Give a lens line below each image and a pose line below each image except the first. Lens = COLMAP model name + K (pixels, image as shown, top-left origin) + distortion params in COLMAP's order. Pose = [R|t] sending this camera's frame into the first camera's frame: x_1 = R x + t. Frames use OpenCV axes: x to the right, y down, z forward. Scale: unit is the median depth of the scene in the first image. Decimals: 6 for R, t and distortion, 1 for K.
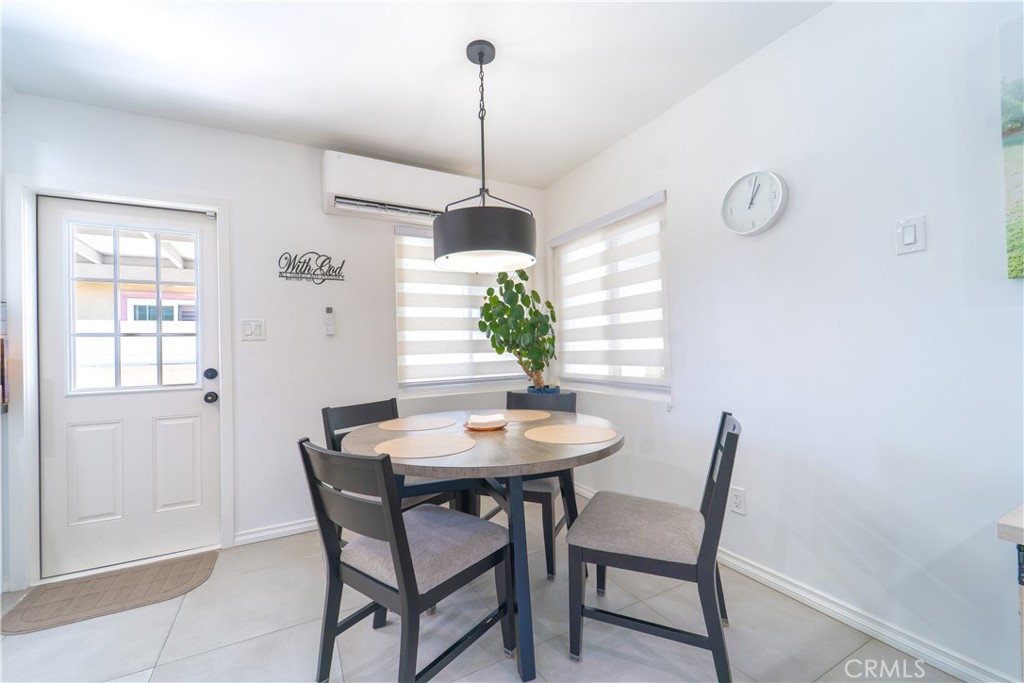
lens RADIAL K [[413.5, 0, 507.1], [0, 413.5, 341.9], [0, 0, 1]] dist [0.003469, -0.000044]
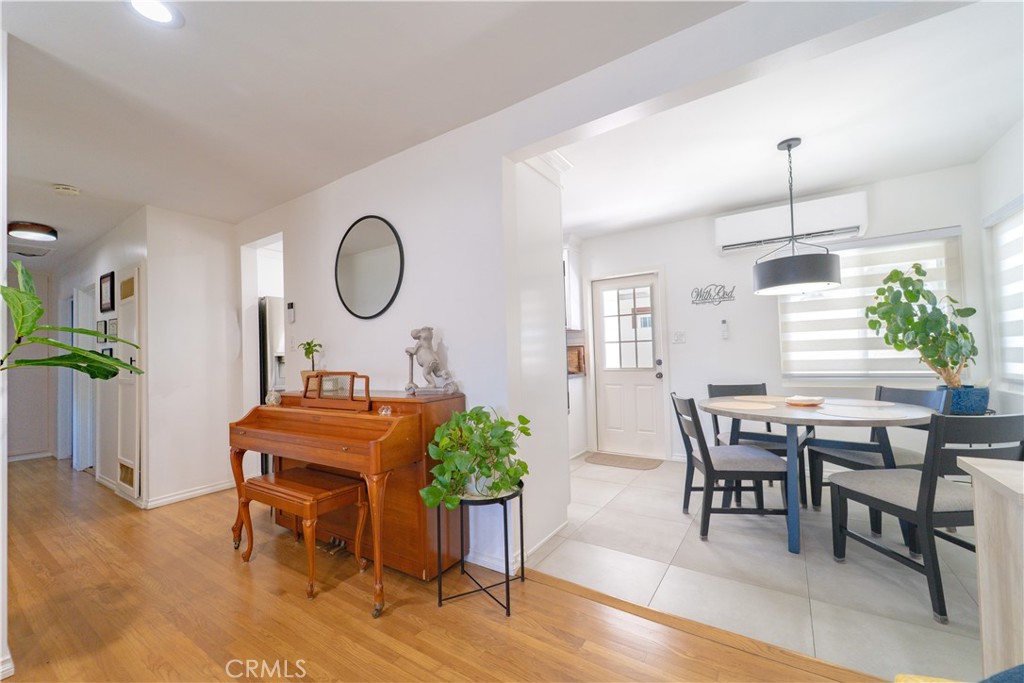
lens RADIAL K [[413.5, 0, 509.1], [0, 413.5, 342.5], [0, 0, 1]] dist [0.003469, -0.000044]
pose [[0.477278, -0.018470, -0.878558, 0.436025], [0.032283, 0.999473, -0.003475, -0.019150], [0.878159, -0.026704, 0.477622, -0.335104]]
